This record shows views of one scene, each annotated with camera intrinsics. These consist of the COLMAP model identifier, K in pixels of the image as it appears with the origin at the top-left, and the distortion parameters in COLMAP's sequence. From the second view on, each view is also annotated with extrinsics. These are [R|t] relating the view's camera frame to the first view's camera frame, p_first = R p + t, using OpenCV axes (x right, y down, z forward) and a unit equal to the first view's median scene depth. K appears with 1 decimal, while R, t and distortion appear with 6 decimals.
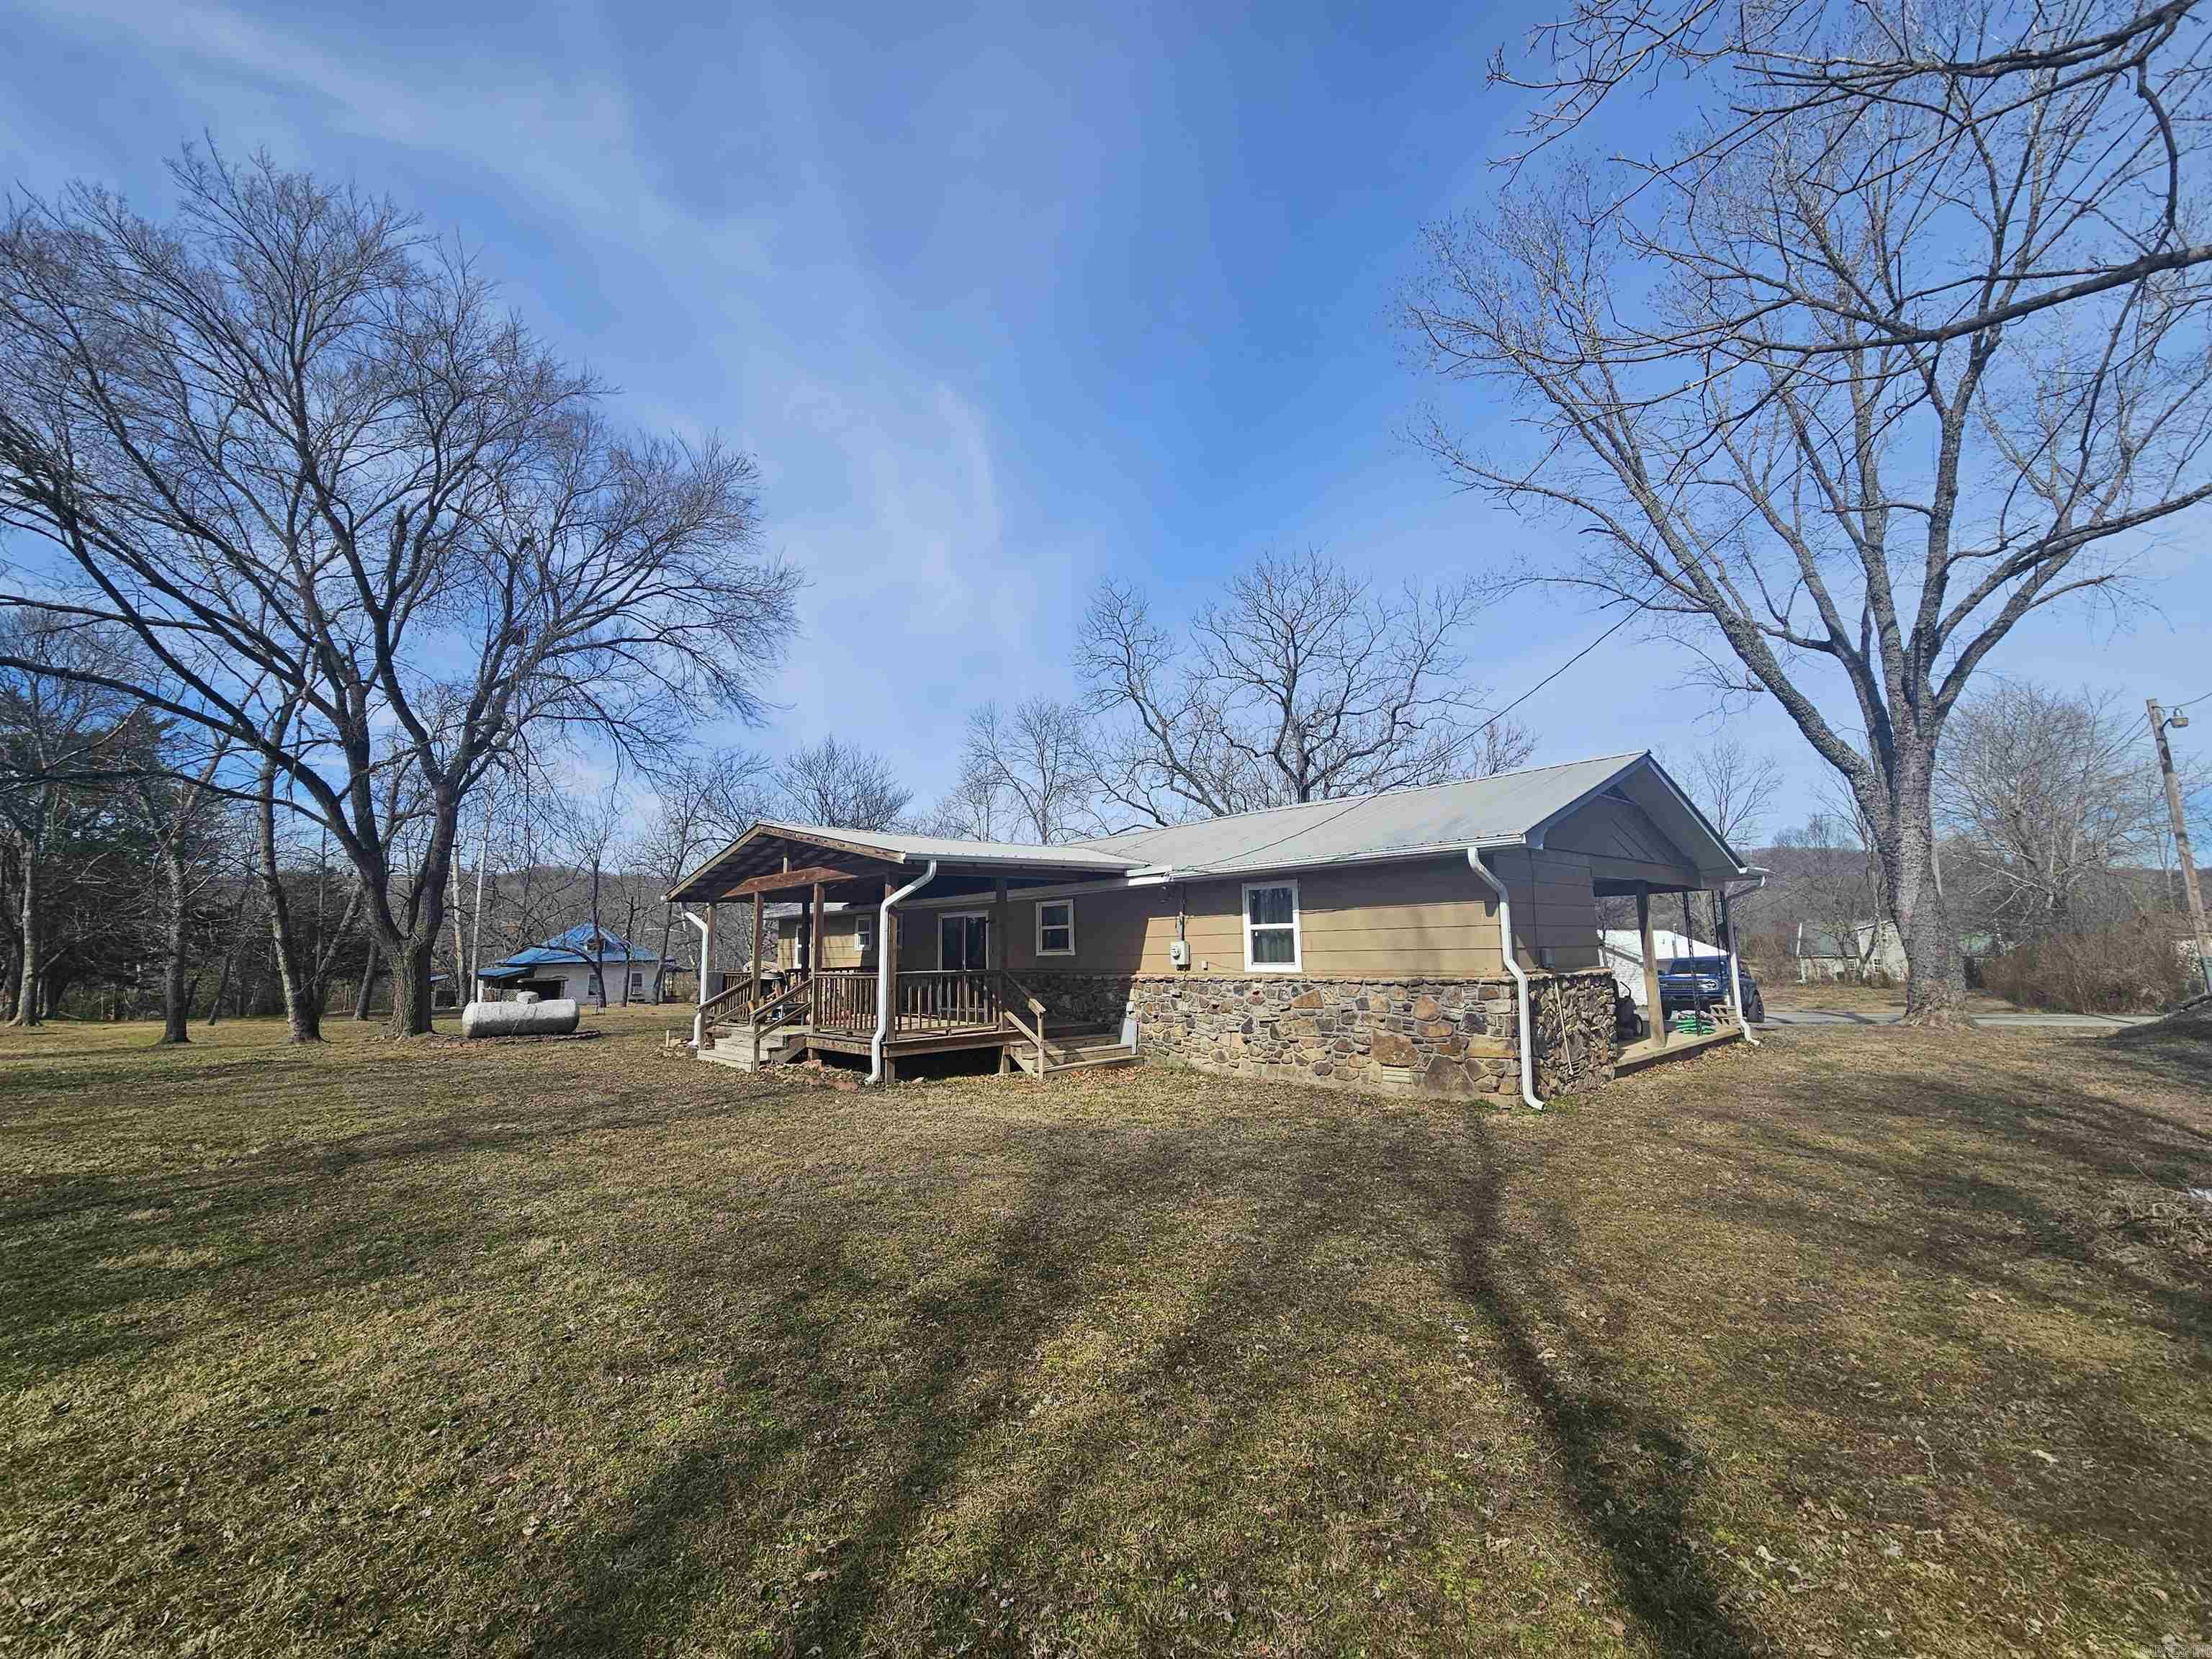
lens RADIAL K [[909.8, 0, 1088.5], [0, 909.8, 830.3], [0, 0, 1]] dist [-0.006929, 0.001144]
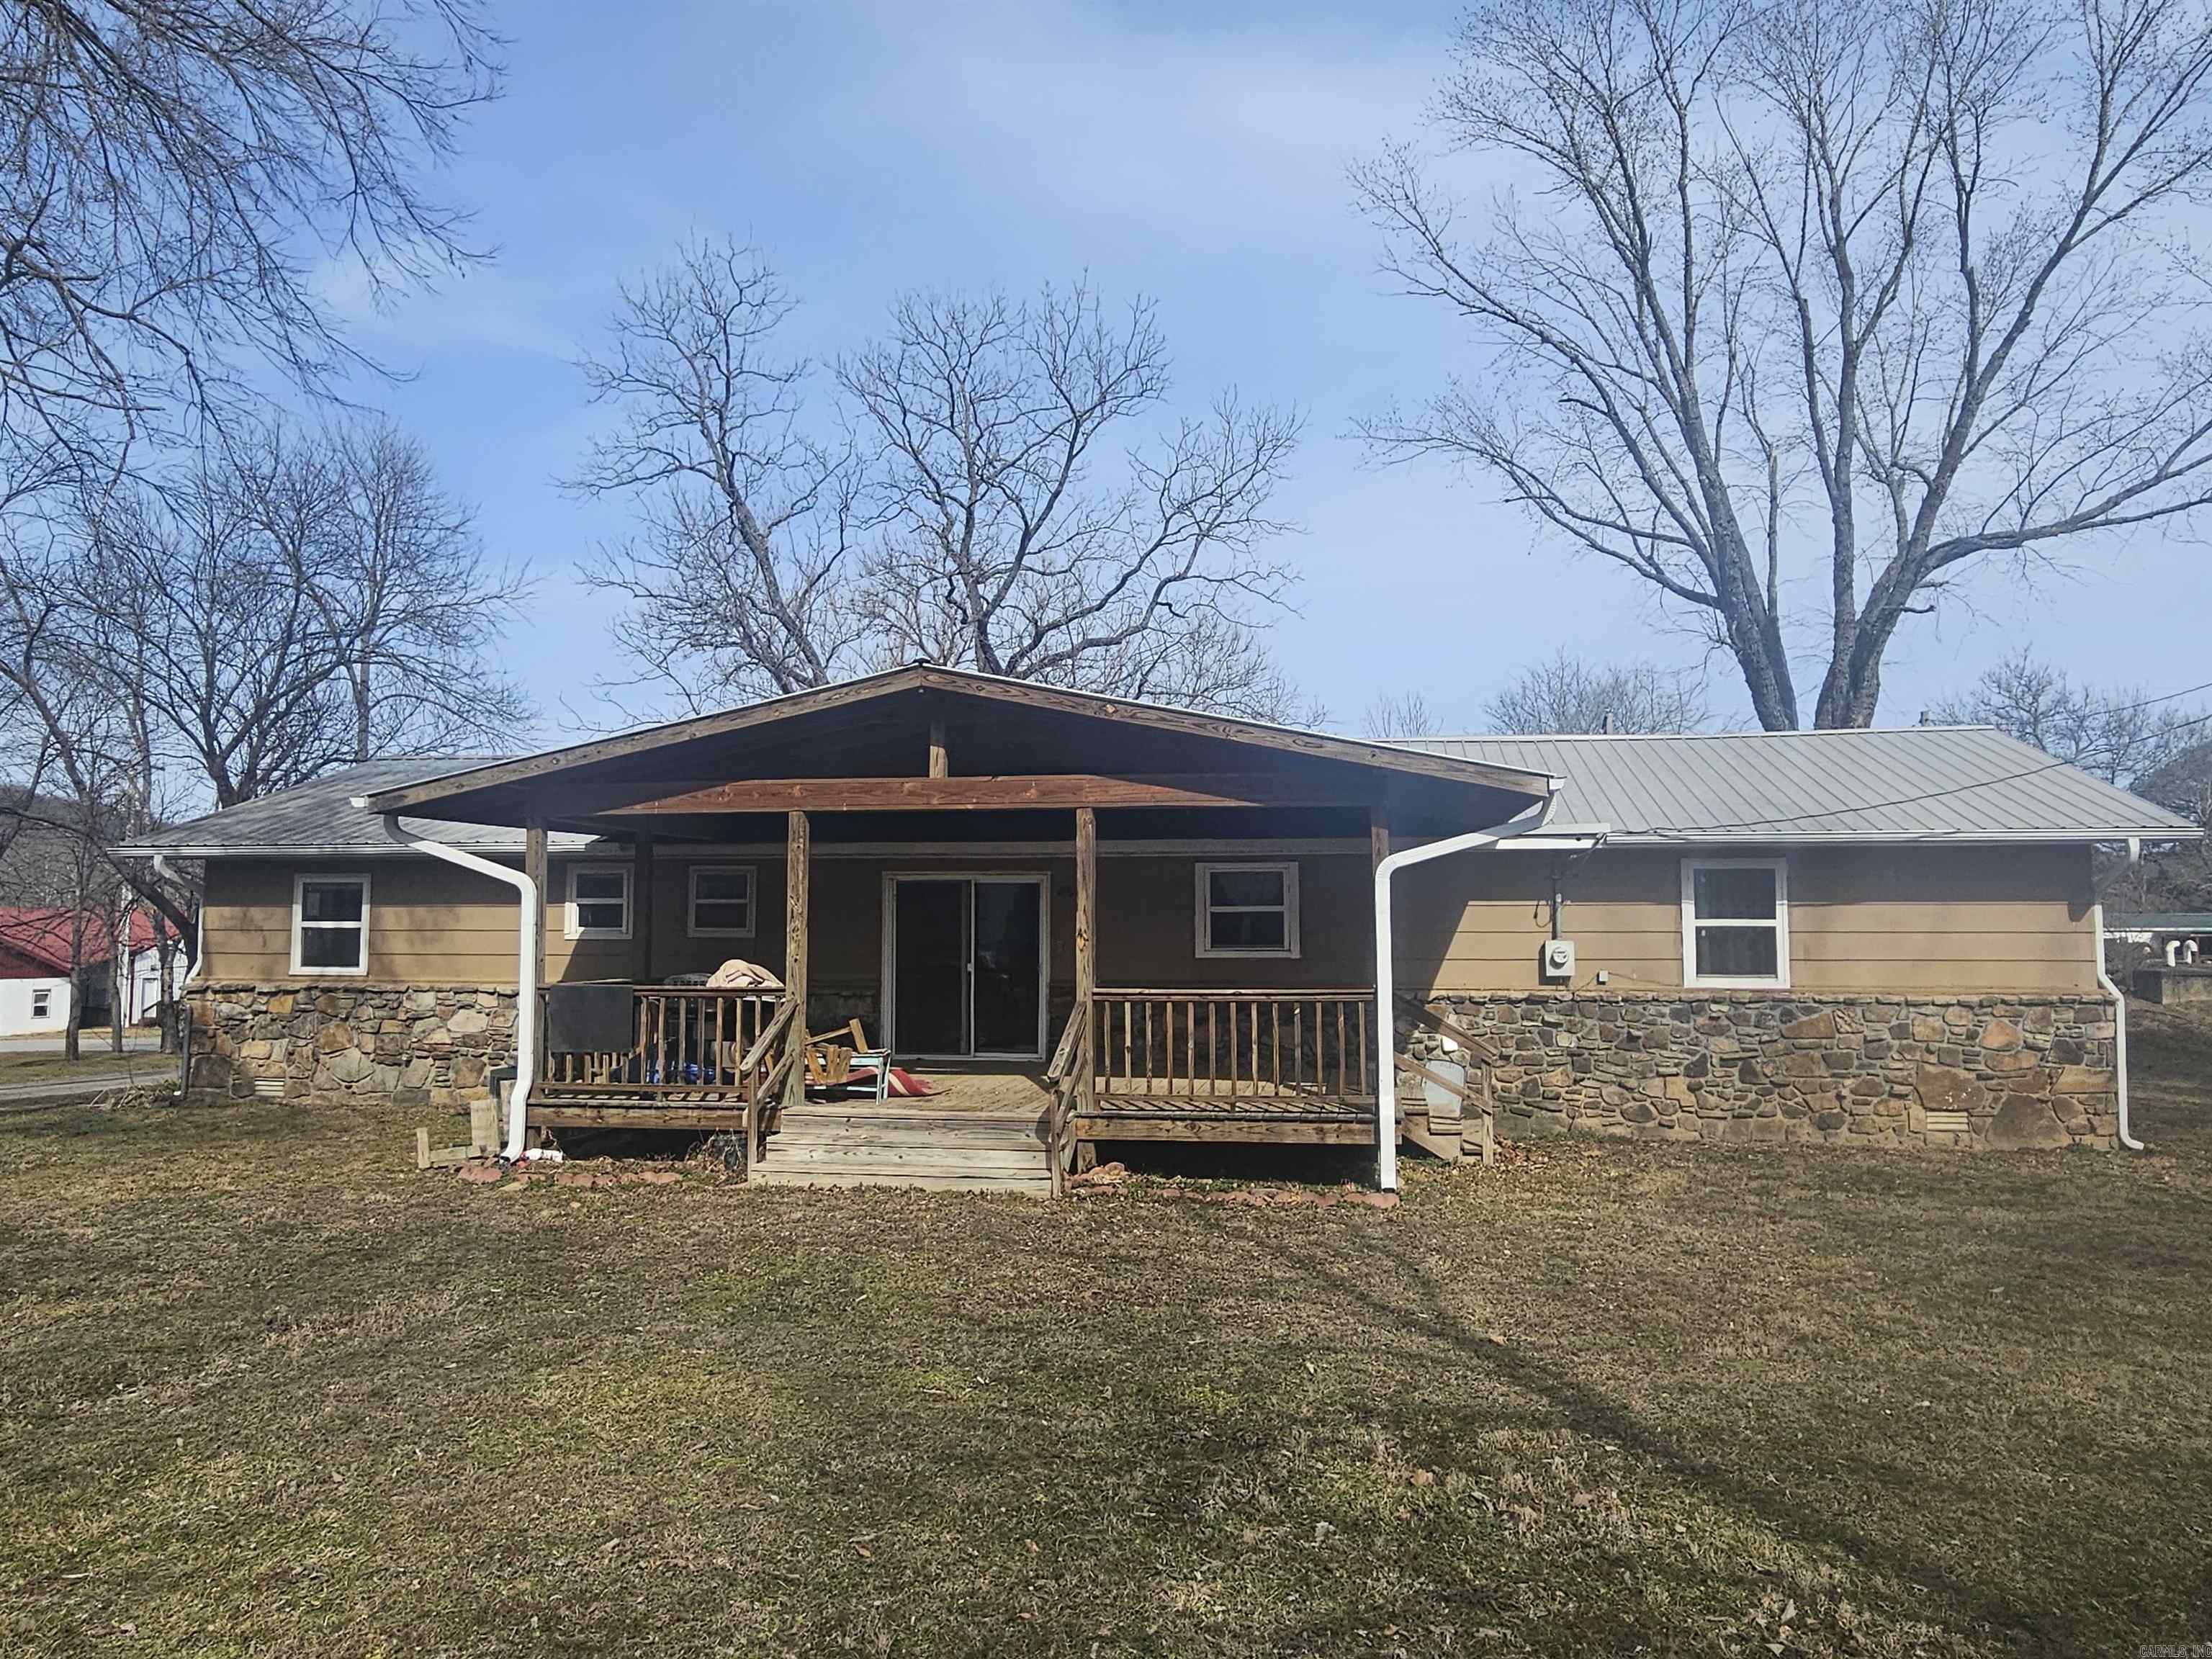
lens RADIAL K [[909.8, 0, 1105.8], [0, 909.8, 834.3], [0, 0, 1]] dist [-0.006929, 0.001144]
pose [[0.745333, 0.054122, 0.664492, -0.694180], [-0.098390, 0.994715, 0.029342, 0.072011], [-0.659393, -0.087249, 0.746719, 0.889656]]
